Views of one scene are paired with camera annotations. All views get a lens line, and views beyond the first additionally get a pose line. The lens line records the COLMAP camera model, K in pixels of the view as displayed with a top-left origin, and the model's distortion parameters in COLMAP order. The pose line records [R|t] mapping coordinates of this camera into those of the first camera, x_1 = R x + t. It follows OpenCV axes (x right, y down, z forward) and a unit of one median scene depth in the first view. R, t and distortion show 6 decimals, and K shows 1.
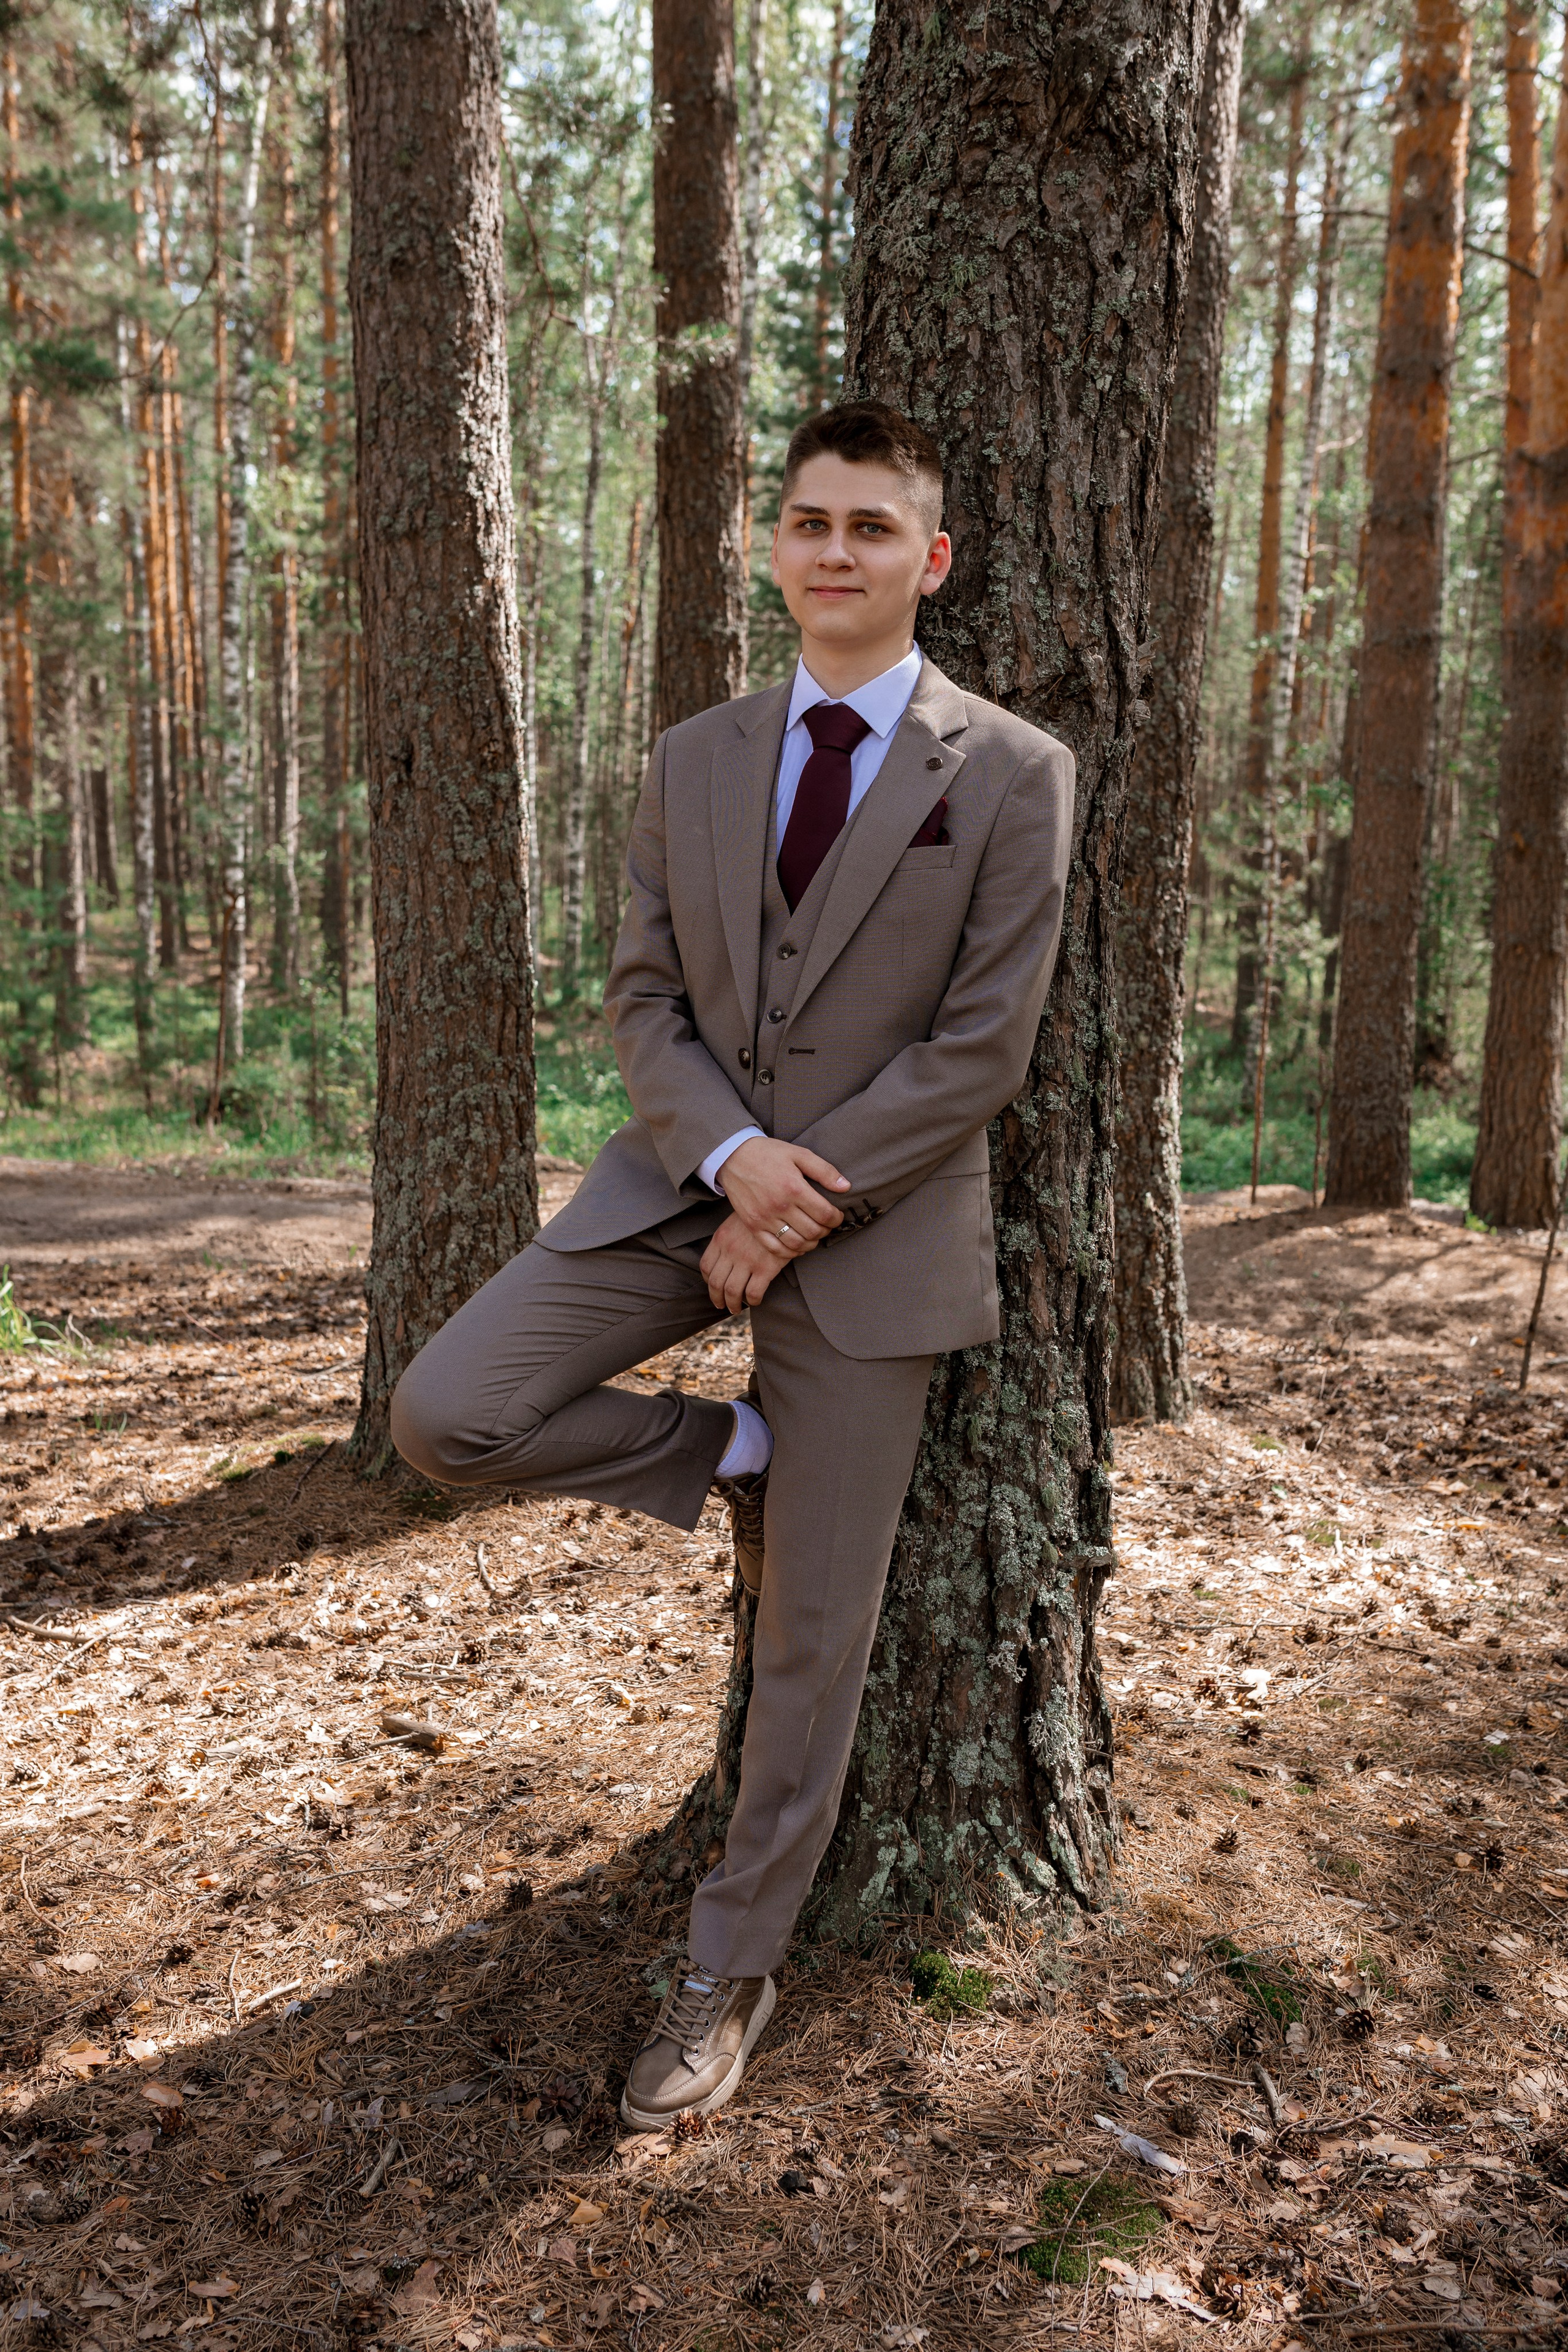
lens RADIAL K [[2280.9, 0, 800.9], [0, 2280.9, 1193.0], [0, 0, 1]] dist [0.003888, 0.000000]
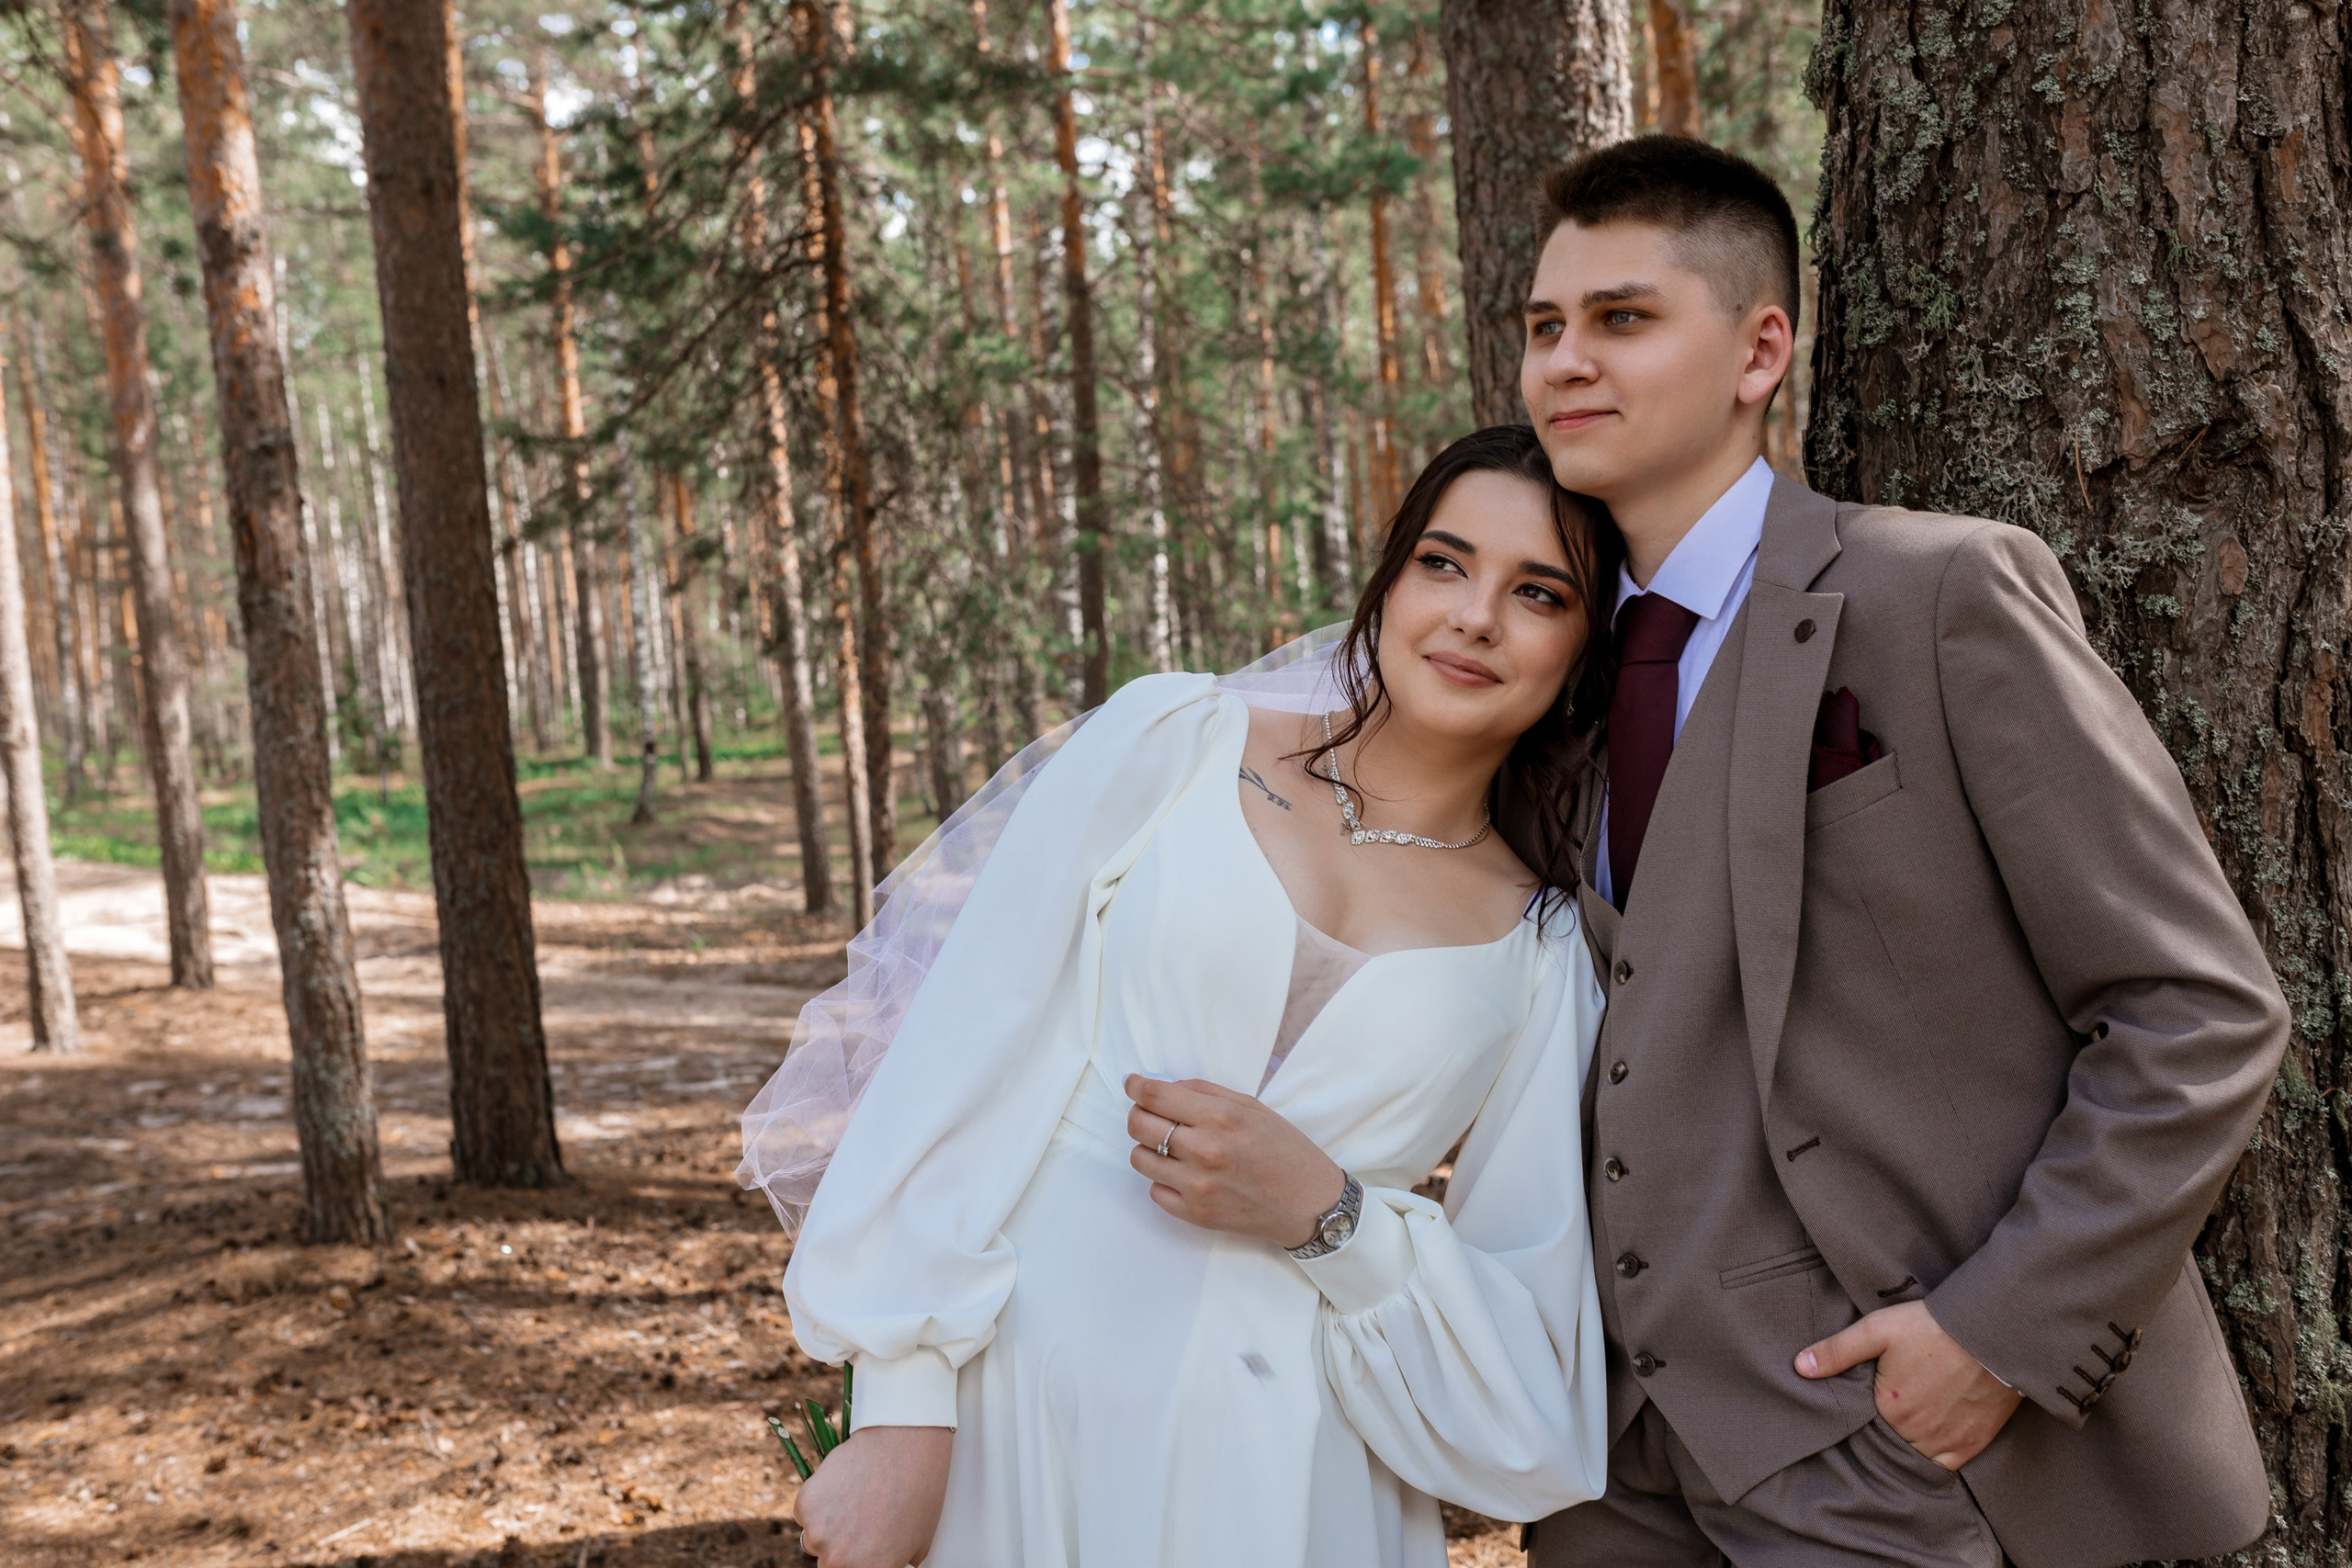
lens RADIAL K [[2280.6, 0, 1177.9], [0, 2280.6, 791.2], [0, 0, 1]] dist [0.003888, 0.000000]
pose [[0.897468, -0.055462, -0.437579, 0.090087], [0.026441, 0.997044, -0.072143, -0.066587], [0.440286, 0.053176, 0.896281, 0.244165]]
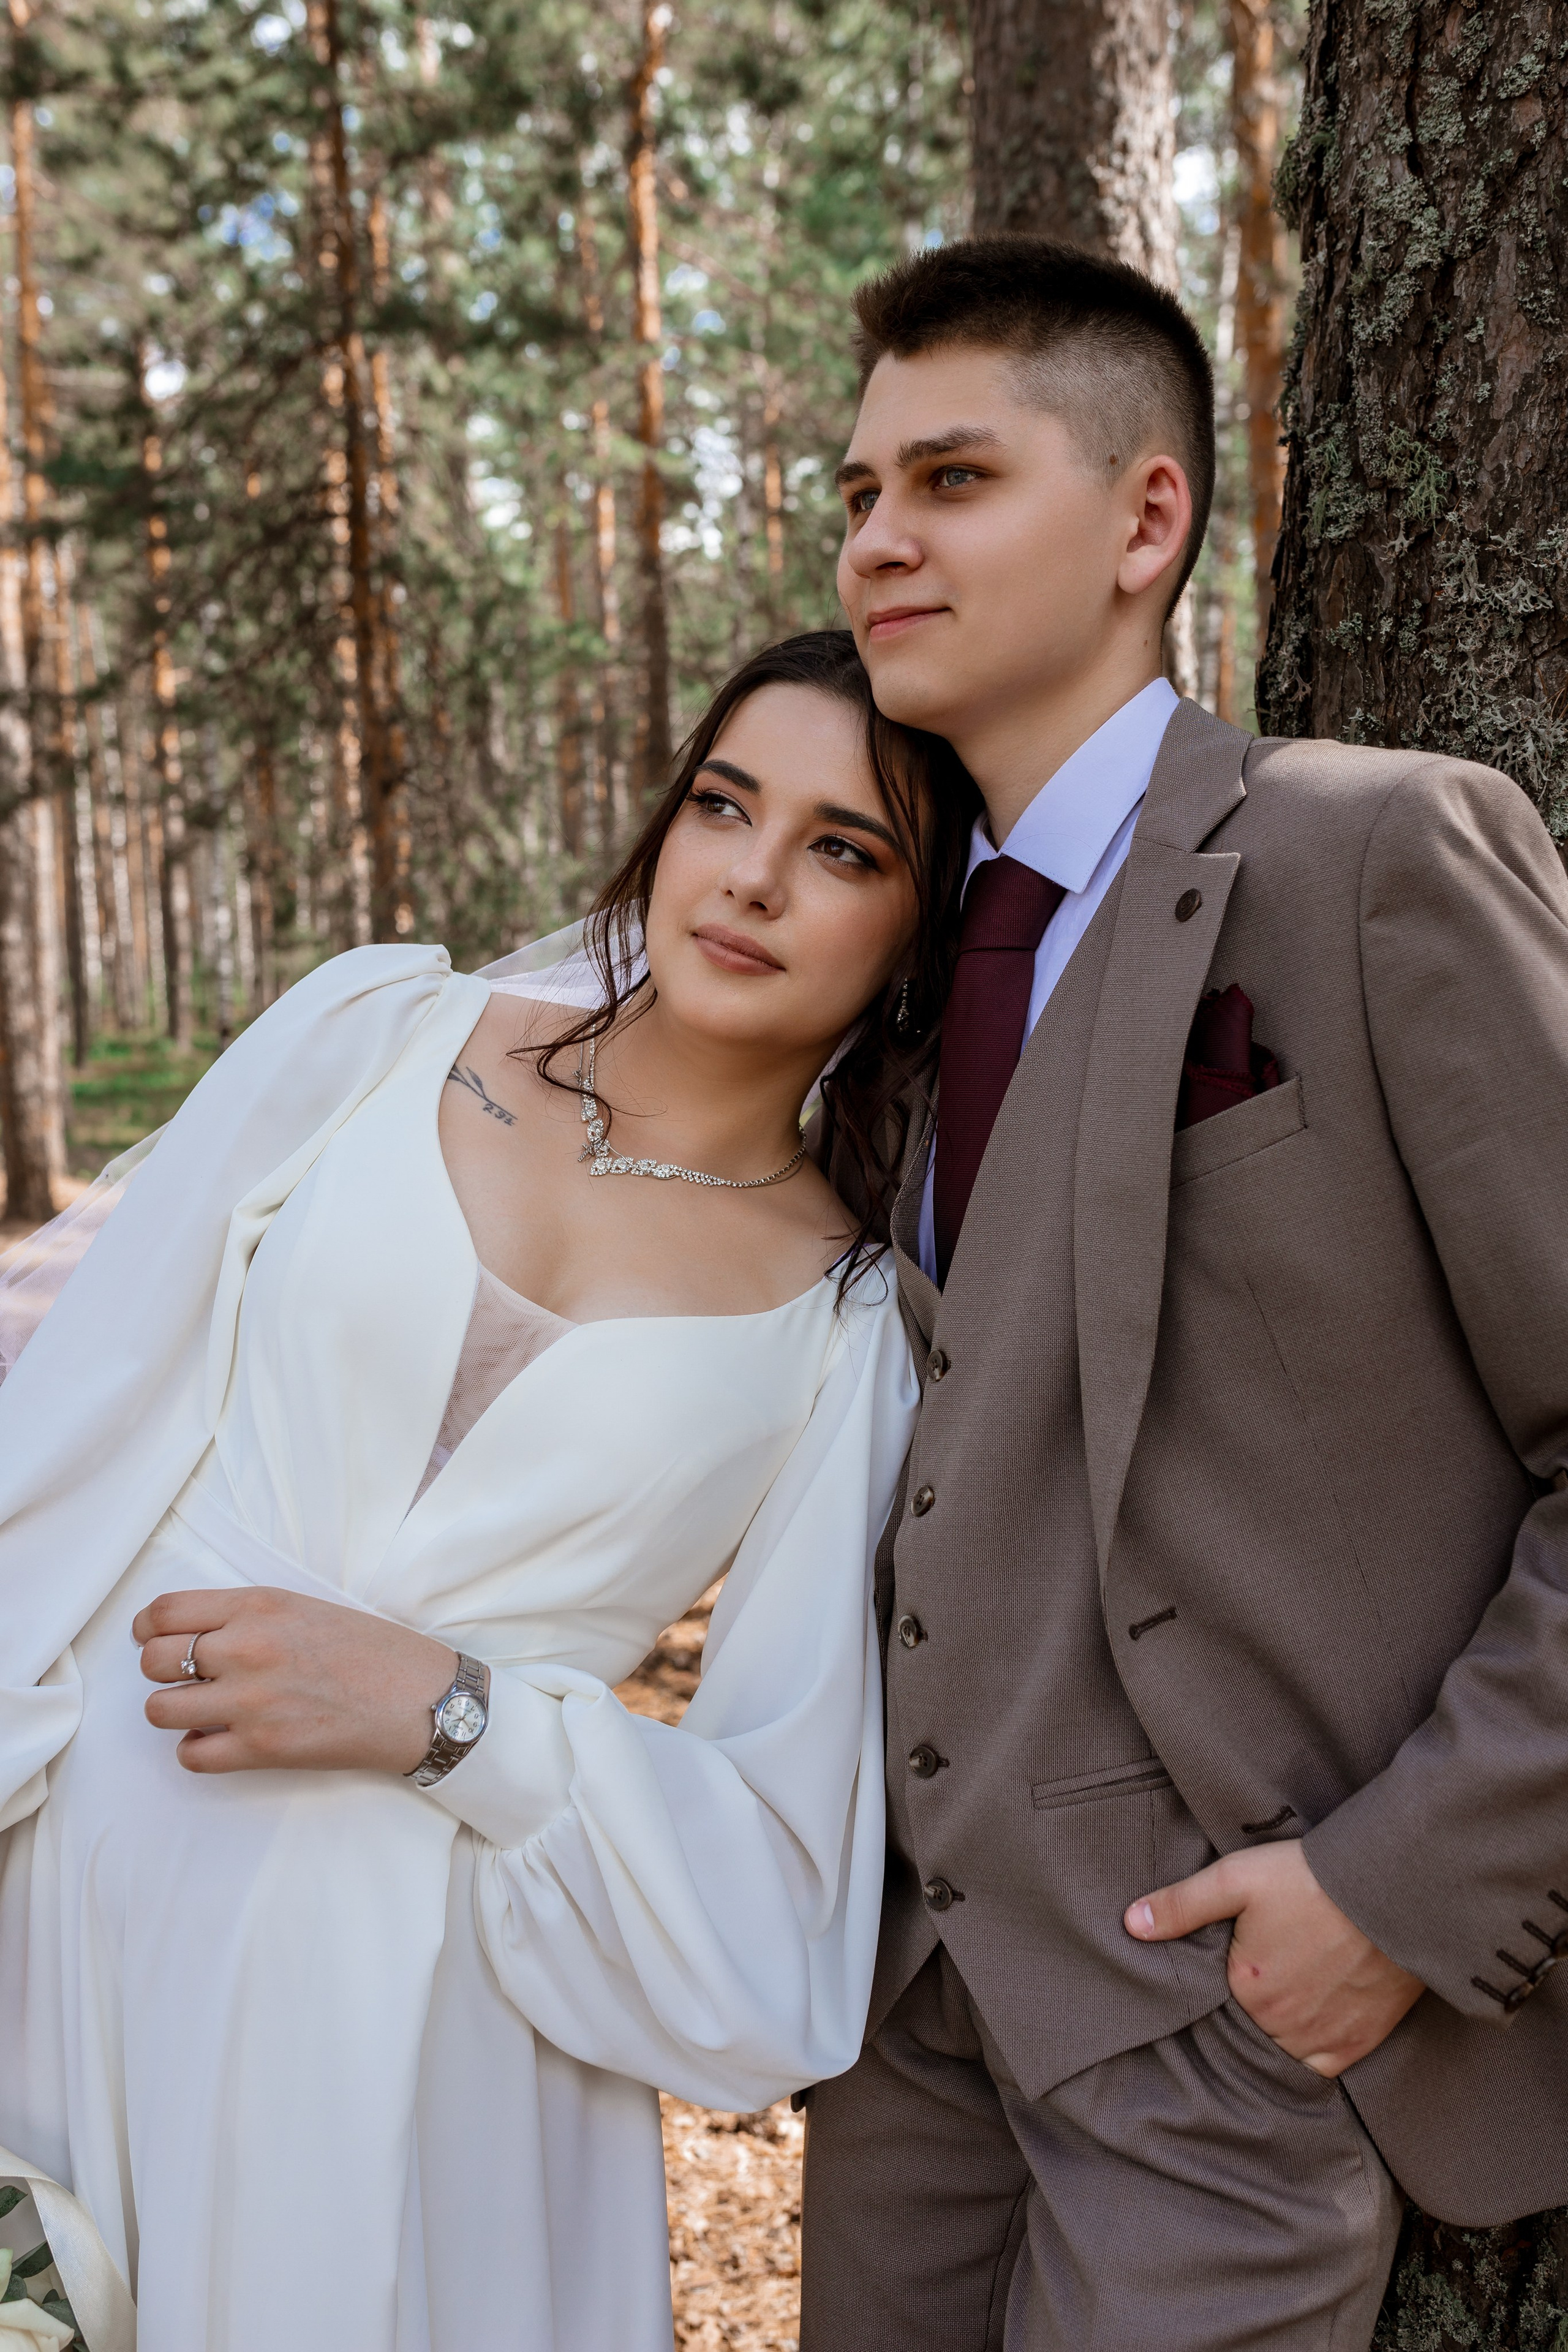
lens RADIAL K [[2280.9, 0, 777.7], [0, 2280.9, 1178.1], [0, 0, 1]] dist [0.003888, 0.000000]
pose [[0.899751, 0.000937, -0.436403, 0.093549], [-0.019763, 0.999059, -0.038603, -0.074553], [0.435956, 0.043358, 0.898923, 0.367902]]
